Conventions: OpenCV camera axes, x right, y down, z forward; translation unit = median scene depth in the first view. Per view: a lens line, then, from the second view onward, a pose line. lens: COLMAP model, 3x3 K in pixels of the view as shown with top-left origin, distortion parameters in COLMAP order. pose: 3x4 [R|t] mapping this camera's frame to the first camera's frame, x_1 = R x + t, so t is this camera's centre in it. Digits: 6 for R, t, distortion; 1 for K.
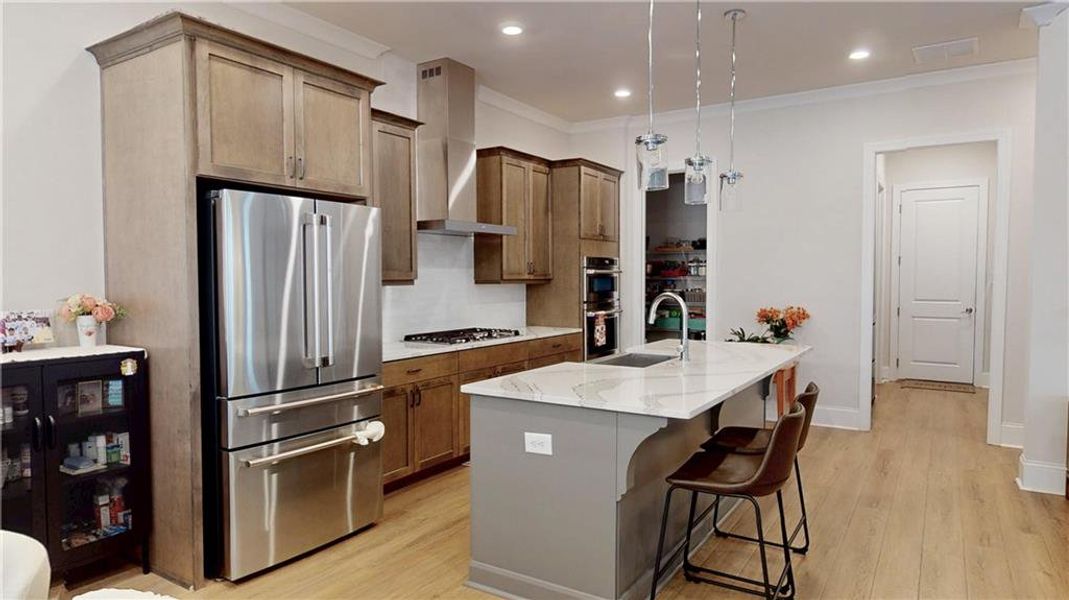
lens RADIAL K [[639.0, 0, 534.5], [0, 639.0, 300.0], [0, 0, 1]] dist [-0.000333, 0.000004]
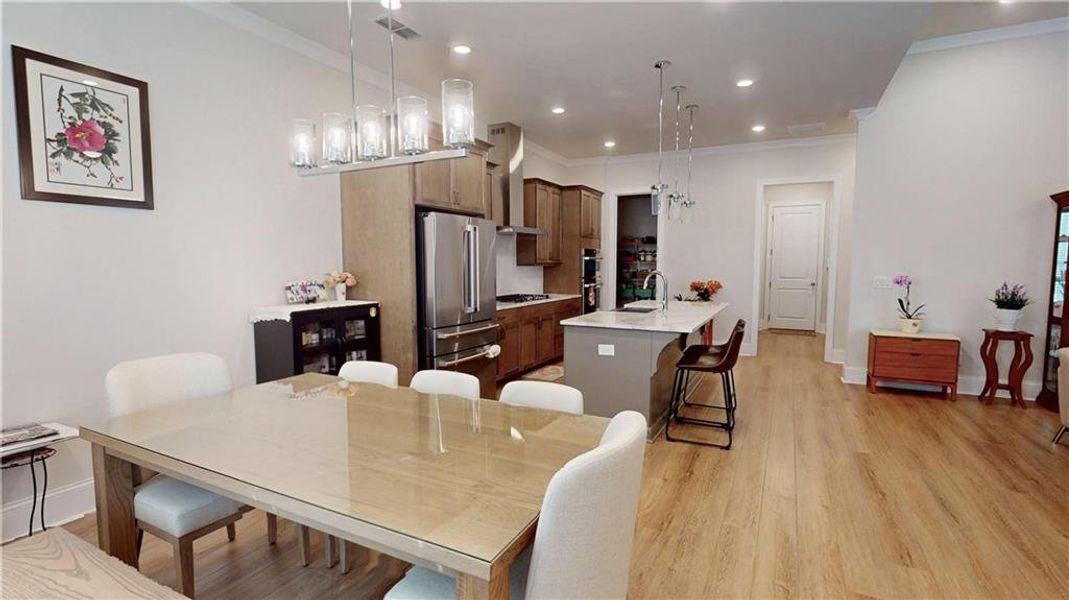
lens RADIAL K [[489.1, 0, 534.5], [0, 489.1, 300.0], [0, 0, 1]] dist [0.000223, -0.000117]
pose [[0.996022, -0.003472, 0.089041, -0.165172], [-0.000348, 0.999082, 0.042846, 0.007230], [-0.089108, -0.042706, 0.995106, -0.205903]]
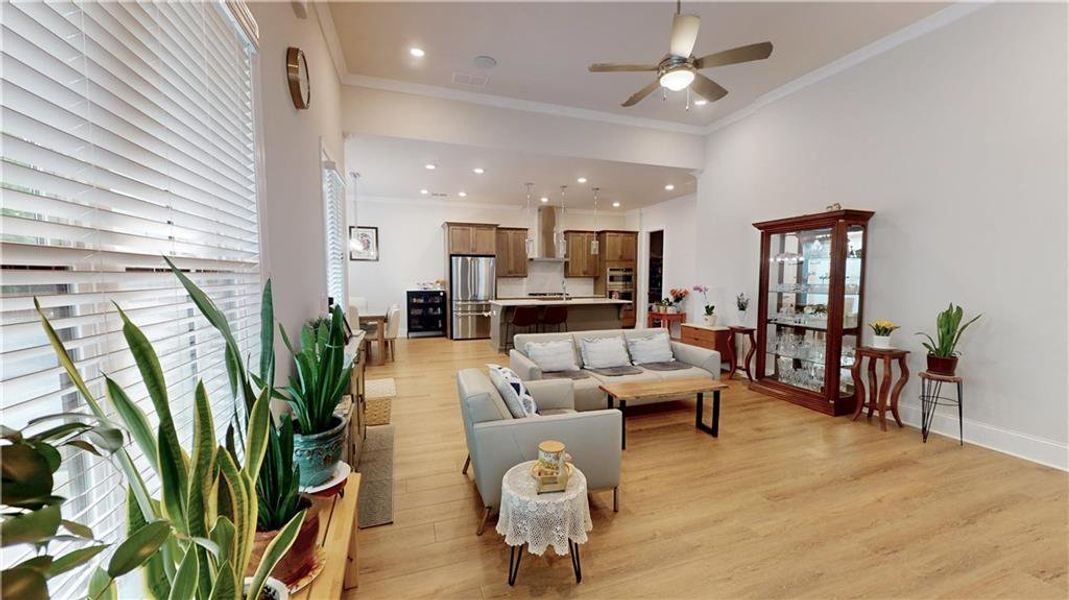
lens RADIAL K [[381.2, 0, 534.5], [0, 381.2, 300.0], [0, 0, 1]] dist [-0.000355, -0.000044]
pose [[0.784689, 0.045141, -0.618244, 0.904067], [-0.027680, 0.998902, 0.037803, 0.013585], [0.619272, -0.012551, 0.785077, -0.446251]]
